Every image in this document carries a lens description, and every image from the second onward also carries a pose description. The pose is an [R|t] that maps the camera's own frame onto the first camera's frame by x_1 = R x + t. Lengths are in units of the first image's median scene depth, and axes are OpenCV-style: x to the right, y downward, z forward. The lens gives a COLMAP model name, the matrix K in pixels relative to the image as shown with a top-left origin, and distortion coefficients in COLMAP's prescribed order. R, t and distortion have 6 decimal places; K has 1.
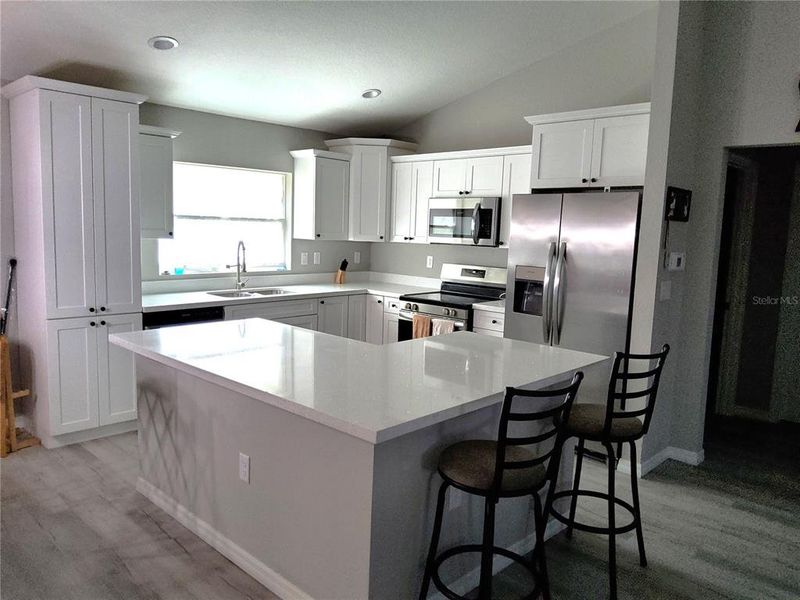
lens RADIAL K [[597.1, 0, 400.9], [0, 597.1, 302.9], [0, 0, 1]] dist [0.063625, -0.124632]
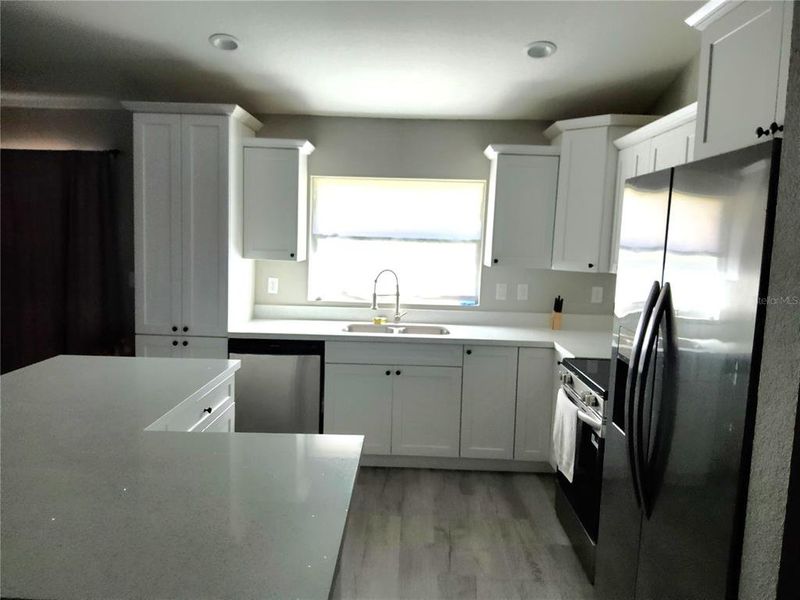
lens RADIAL K [[608.5, 0, 400.4], [0, 608.5, 302.9], [0, 0, 1]] dist [0.007634, 0.001965]
pose [[0.673779, 0.067440, -0.735849, 0.439145], [-0.104557, 0.994508, -0.004591, -0.060974], [0.731498, 0.080032, 0.677130, 0.549234]]
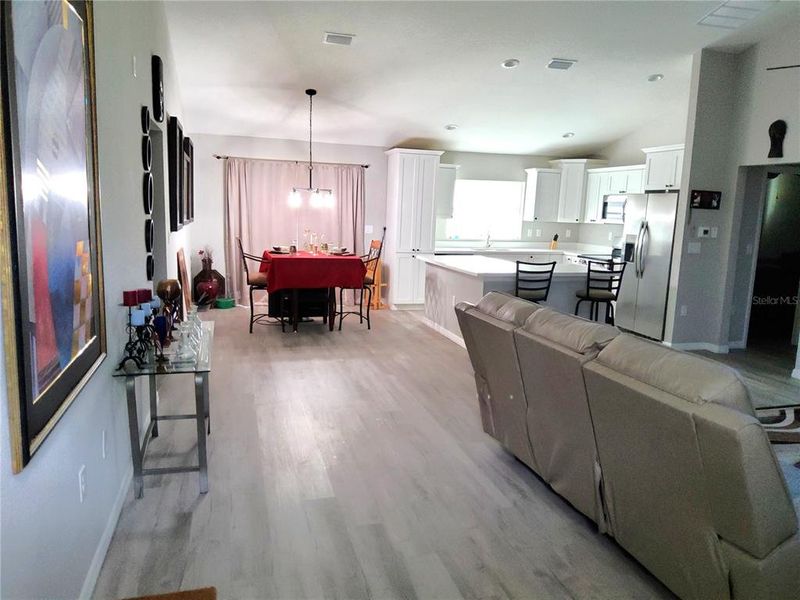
lens RADIAL K [[595.6, 0, 404.4], [0, 595.6, 300.0], [0, 0, 1]] dist [0.084622, -0.120699]
pose [[0.862201, 0.076791, -0.500713, 0.539247], [-0.072580, 0.996972, 0.027919, 0.128918], [0.501340, 0.012270, 0.865163, -0.865633]]
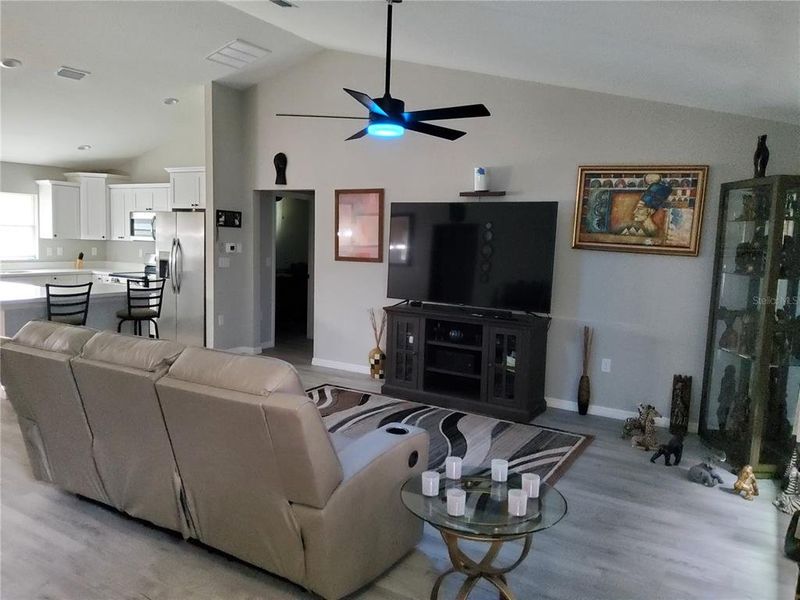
lens RADIAL K [[597.1, 0, 400.9], [0, 597.1, 302.9], [0, 0, 1]] dist [0.063625, -0.124632]
pose [[0.976290, -0.023529, 0.215184, 0.514466], [0.026372, 0.999599, -0.010348, 0.129232], [-0.214855, 0.015777, 0.976519, -0.909047]]
